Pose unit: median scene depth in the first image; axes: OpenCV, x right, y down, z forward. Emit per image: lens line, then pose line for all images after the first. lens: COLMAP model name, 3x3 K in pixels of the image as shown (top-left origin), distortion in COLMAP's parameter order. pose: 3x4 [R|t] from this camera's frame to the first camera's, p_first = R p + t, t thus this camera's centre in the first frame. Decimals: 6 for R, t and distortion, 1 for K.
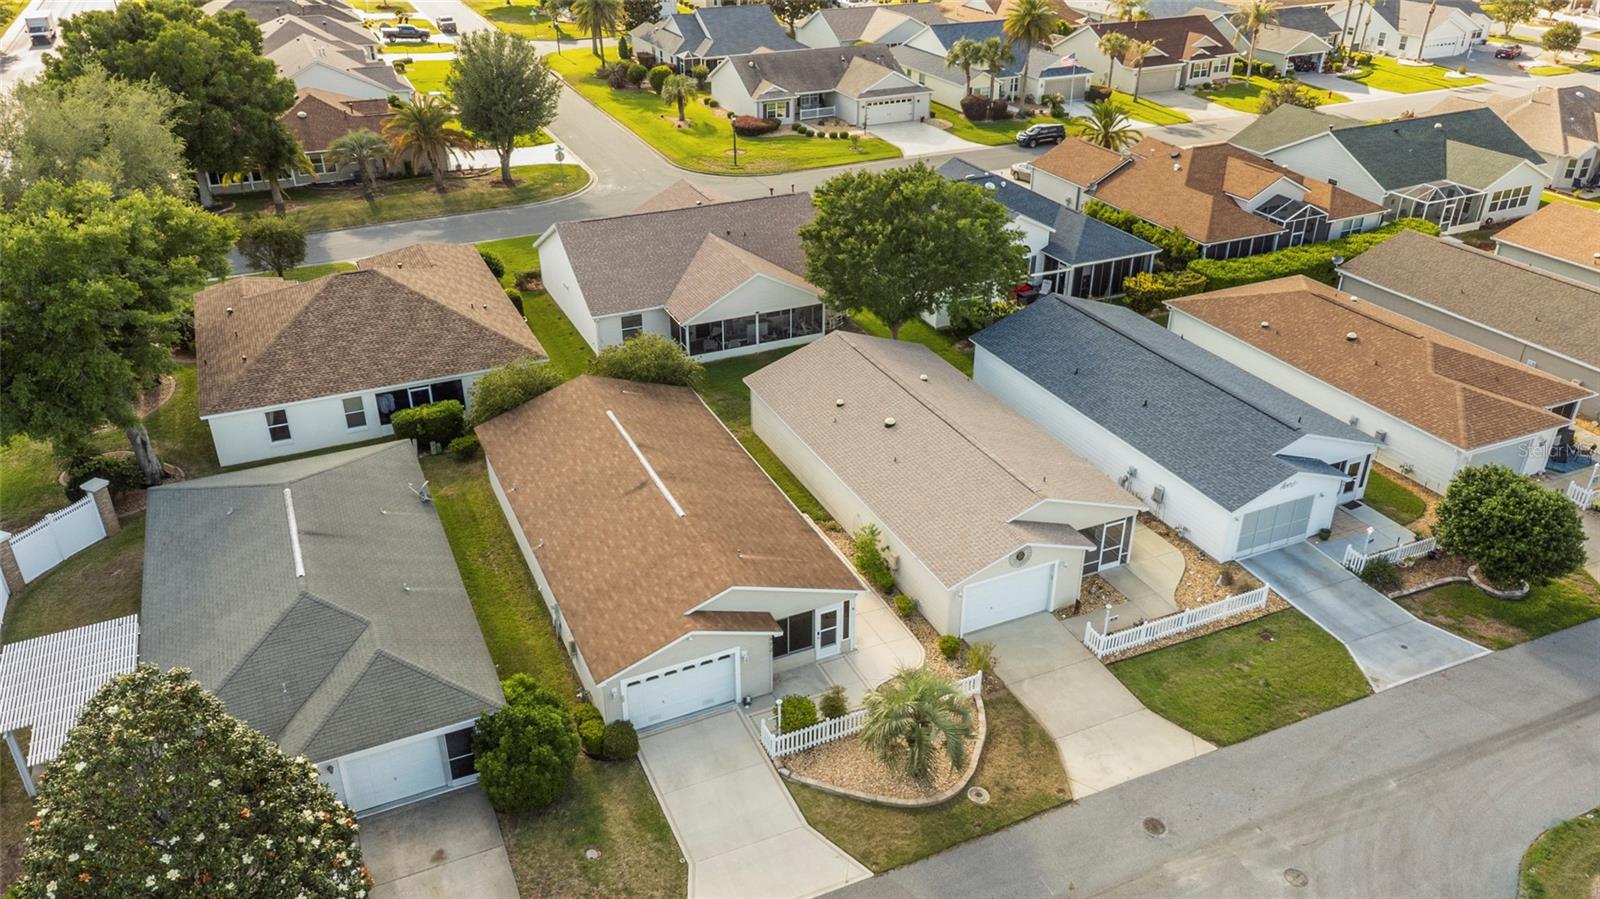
lens RADIAL K [[1187.6, 0, 800.0], [0, 1187.6, 449.5], [0, 0, 1]] dist [0.024253, 0.043060]
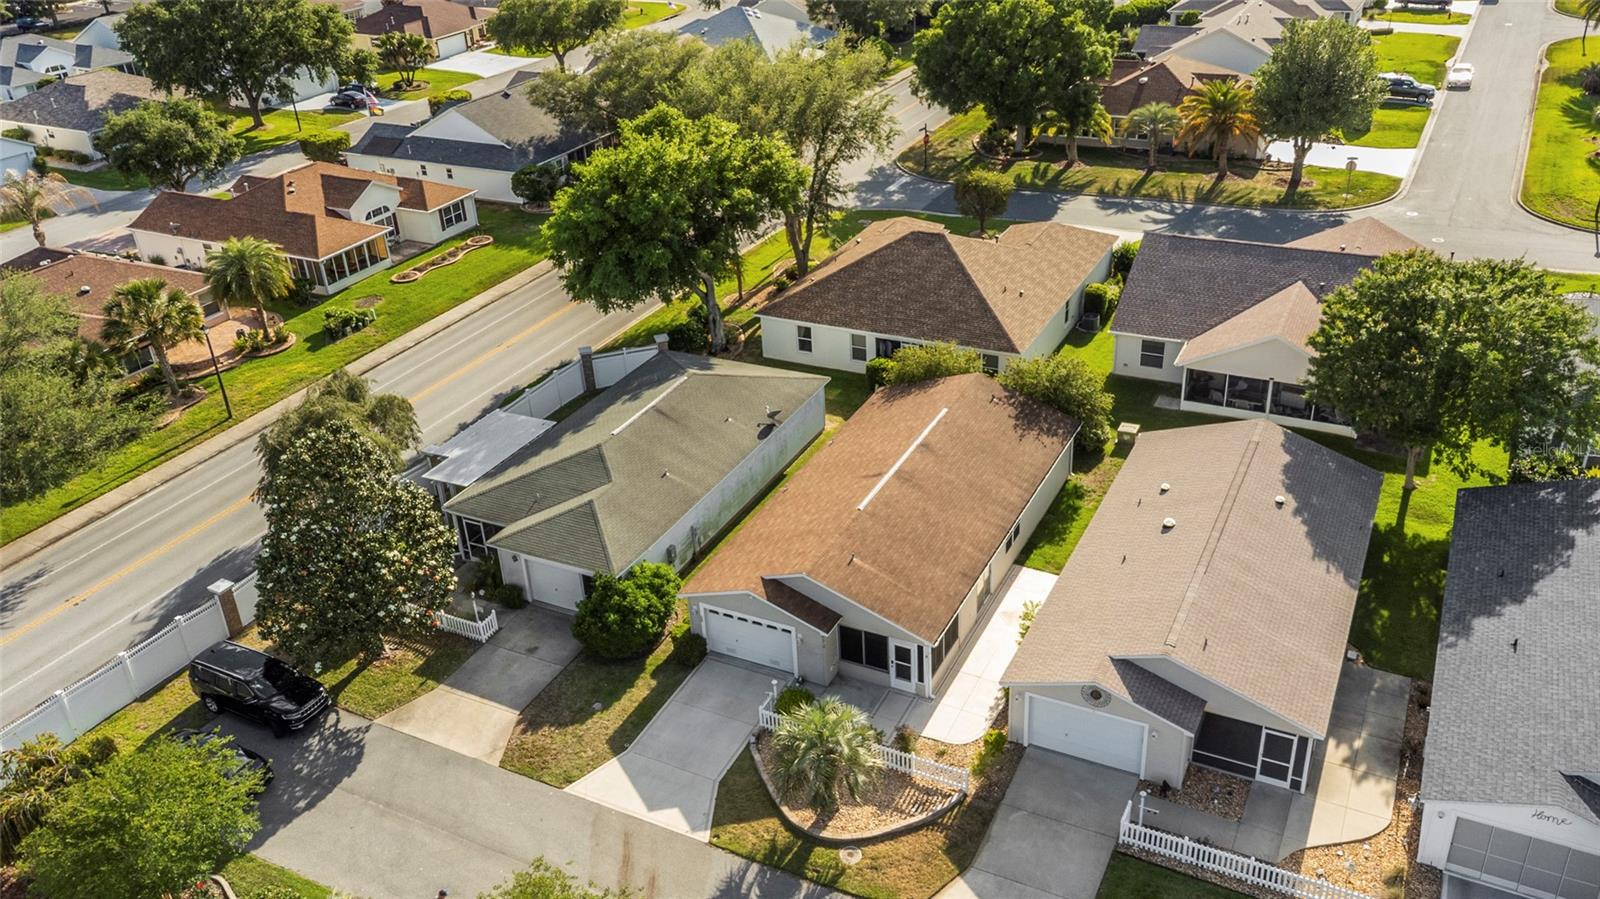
lens RADIAL K [[1279.9, 0, 800.0], [0, 1279.9, 449.5], [0, 0, 1]] dist [0.071573, -0.002774]
pose [[0.618457, 0.347289, -0.704913, 0.607620], [-0.328368, 0.929183, 0.169686, -0.158428], [0.713923, 0.126528, 0.688698, 0.133686]]
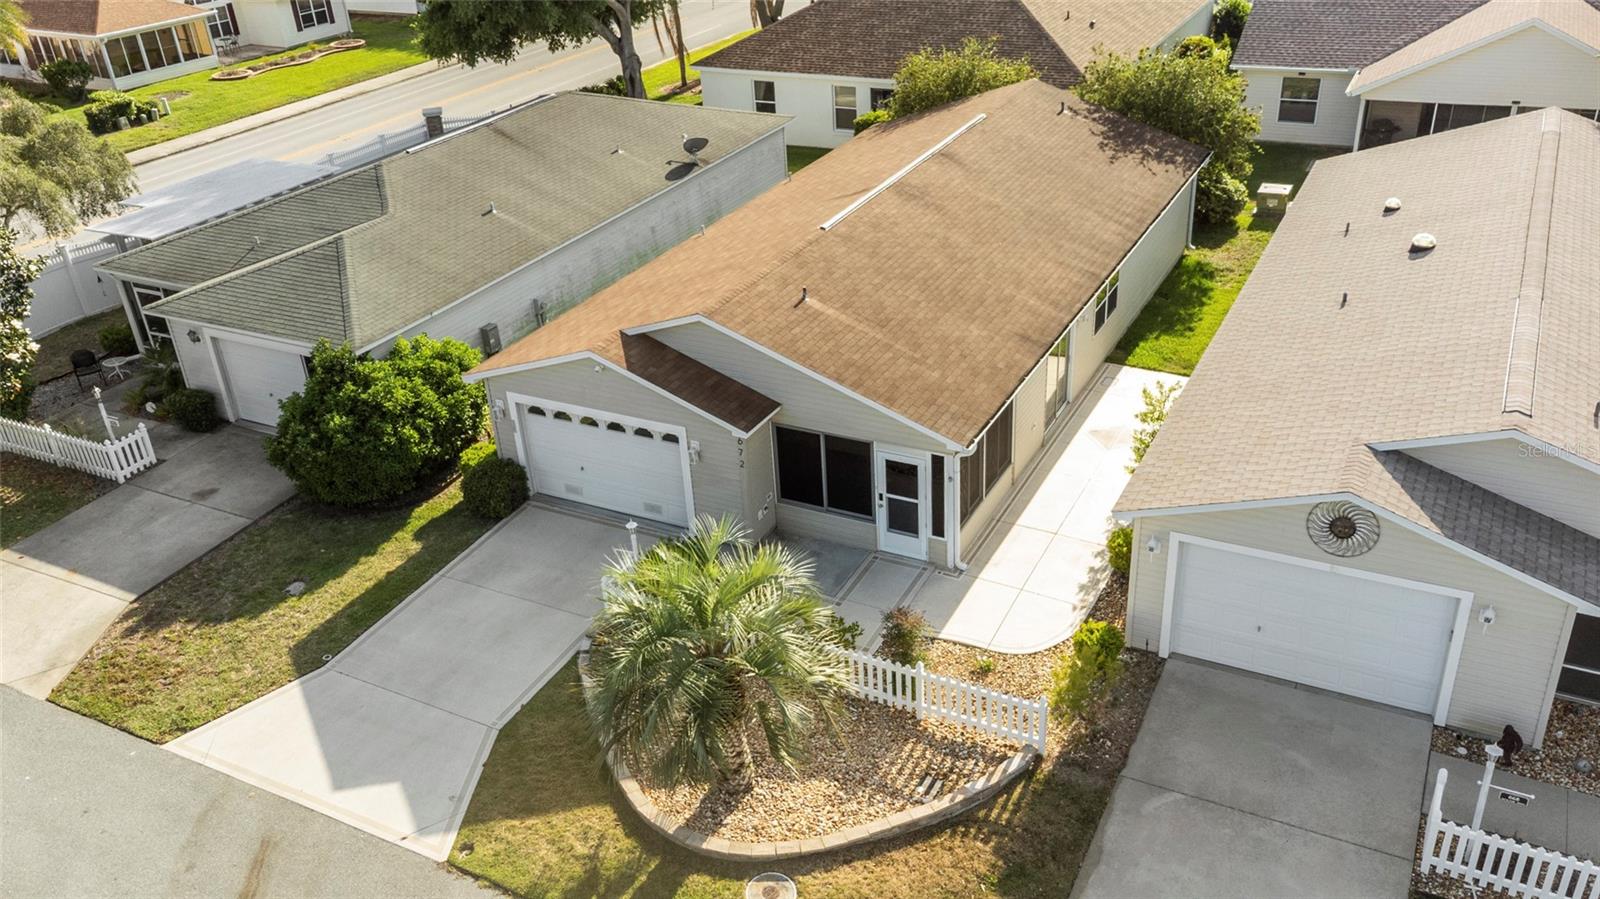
lens RADIAL K [[1295.0, 0, 800.0], [0, 1295.0, 449.5], [0, 0, 1]] dist [0.040998, -0.001369]
pose [[0.609757, 0.348192, -0.712010, 0.338502], [-0.329021, 0.928475, 0.172279, 0.045939], [0.721069, 0.129218, 0.680707, 0.524562]]
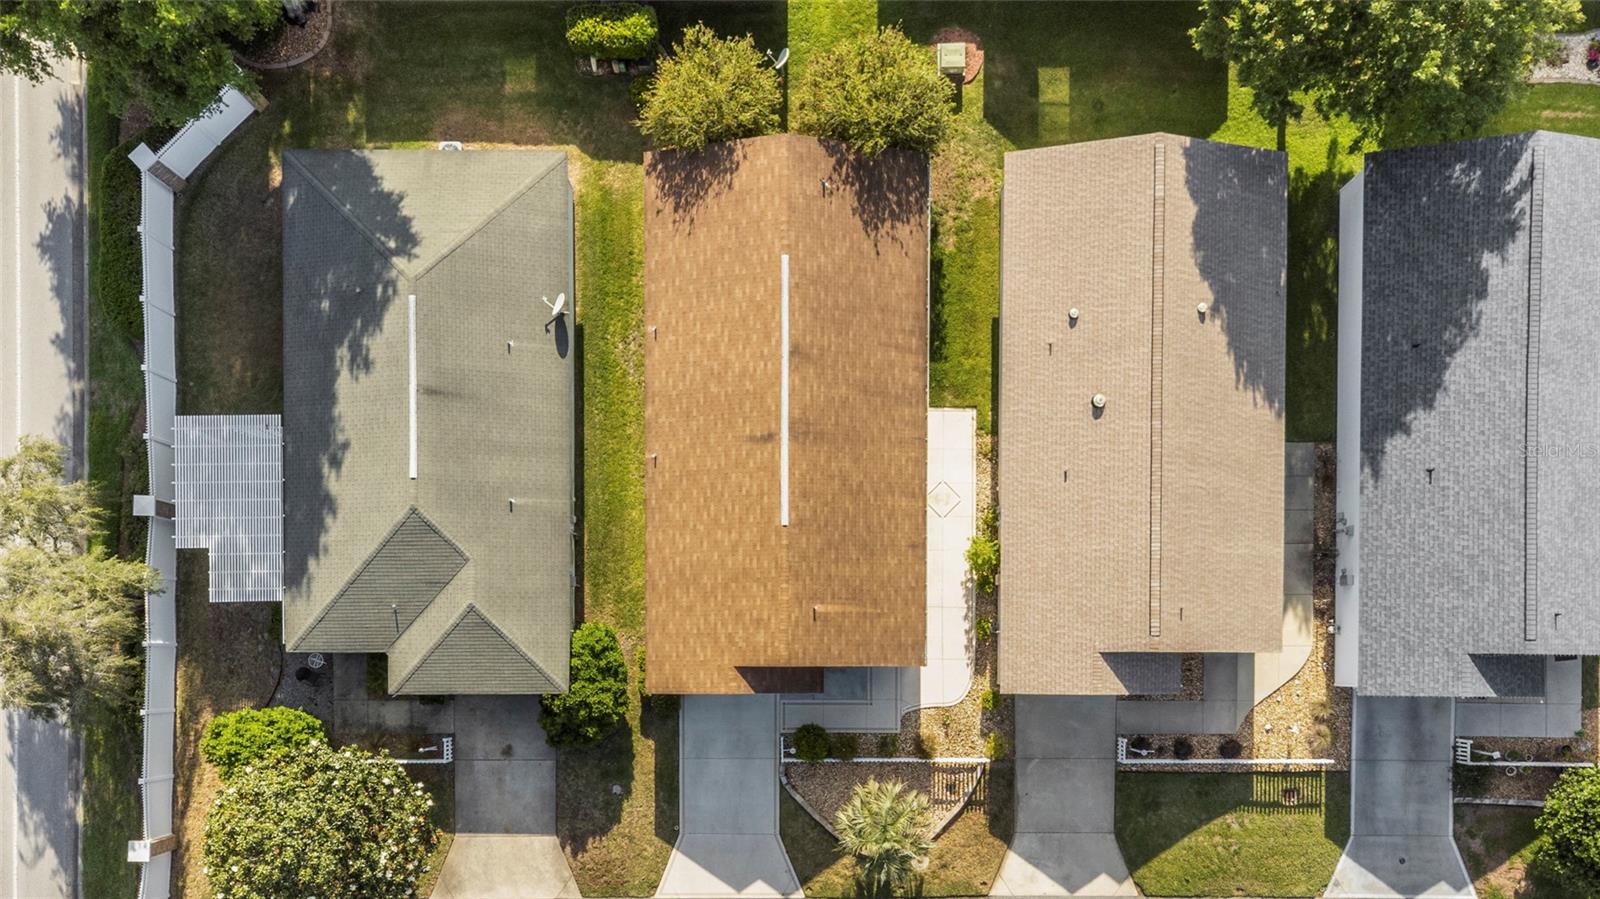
lens RADIAL K [[1228.6, 0, 800.4], [0, 1228.6, 670.8], [0, 0, 1]] dist [0.050551, 0.001069]
pose [[0.907461, 0.420126, 0.002914, -0.037569], [-0.201123, 0.428310, 0.880965, -0.693673], [0.368868, -0.800028, 0.473172, 0.400014]]
